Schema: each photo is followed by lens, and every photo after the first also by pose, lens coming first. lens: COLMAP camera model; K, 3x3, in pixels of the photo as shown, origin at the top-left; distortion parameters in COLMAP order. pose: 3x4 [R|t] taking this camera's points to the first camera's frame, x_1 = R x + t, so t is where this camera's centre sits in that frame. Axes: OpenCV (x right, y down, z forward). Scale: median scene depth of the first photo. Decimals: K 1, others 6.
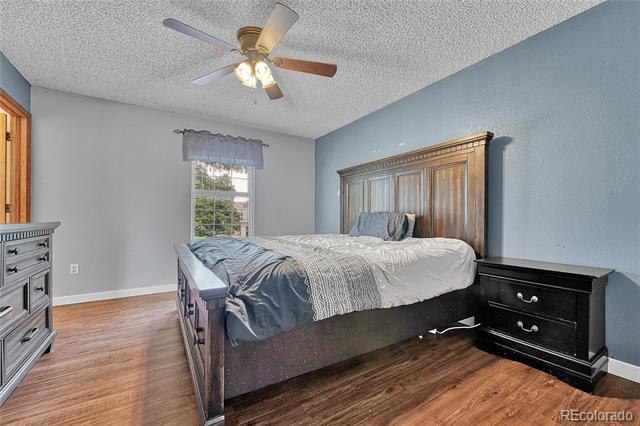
lens RADIAL K [[257.1, 0, 319.5], [0, 257.1, 215.6], [0, 0, 1]] dist [-0.002631, 0.000185]
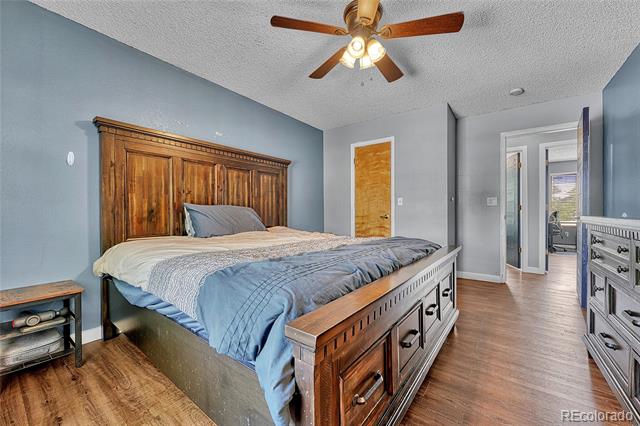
lens RADIAL K [[257.1, 0, 319.8], [0, 257.1, 213.8], [0, 0, 1]] dist [-0.002631, 0.000185]
pose [[-0.349658, -0.006748, 0.936853, -0.832681], [-0.001771, 0.999977, 0.006542, 0.007211], [-0.936876, 0.000628, -0.349662, 1.196885]]
